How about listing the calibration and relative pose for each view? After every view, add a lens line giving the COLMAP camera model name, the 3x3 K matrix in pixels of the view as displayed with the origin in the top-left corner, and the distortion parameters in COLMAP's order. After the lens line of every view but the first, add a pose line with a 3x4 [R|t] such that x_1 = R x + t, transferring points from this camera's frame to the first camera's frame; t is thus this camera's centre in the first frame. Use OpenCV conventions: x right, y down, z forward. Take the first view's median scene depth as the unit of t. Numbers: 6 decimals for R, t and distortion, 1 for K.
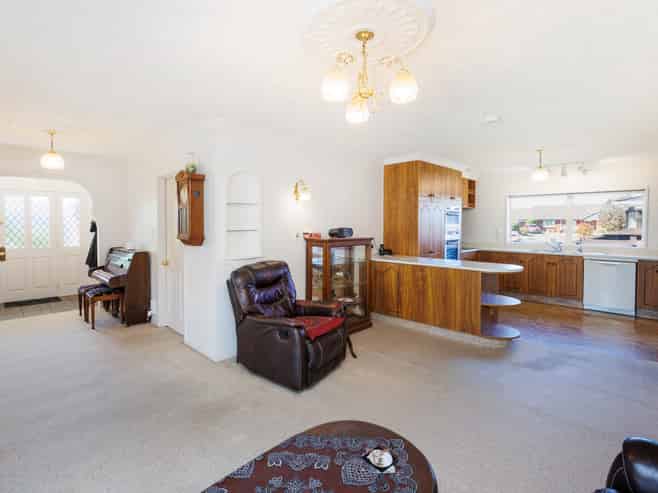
lens RADIAL K [[330.3, 0, 305.3], [0, 330.3, 223.9], [0, 0, 1]] dist [0.001858, 0.000571]
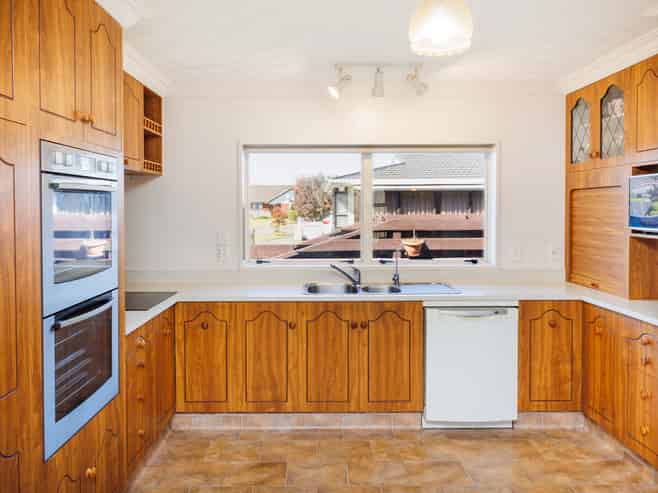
lens RADIAL K [[485.8, 0, 327.3], [0, 485.8, 210.5], [0, 0, 1]] dist [0.000759, 0.001622]
pose [[0.673525, -0.012029, 0.739067, 0.256685], [0.009335, 0.999926, 0.007768, -0.012352], [-0.739106, 0.001667, 0.673587, 0.535505]]
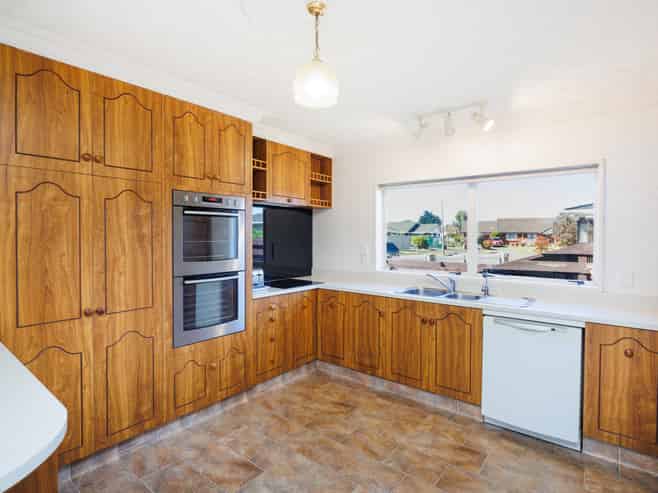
lens RADIAL K [[358.8, 0, 329.2], [0, 358.8, 233.6], [0, 0, 1]] dist [-0.003763, -0.001201]
pose [[0.987683, 0.003658, 0.156423, 0.430381], [-0.002372, 0.999962, -0.008404, -0.000176], [-0.156448, 0.007929, 0.987654, 0.423247]]
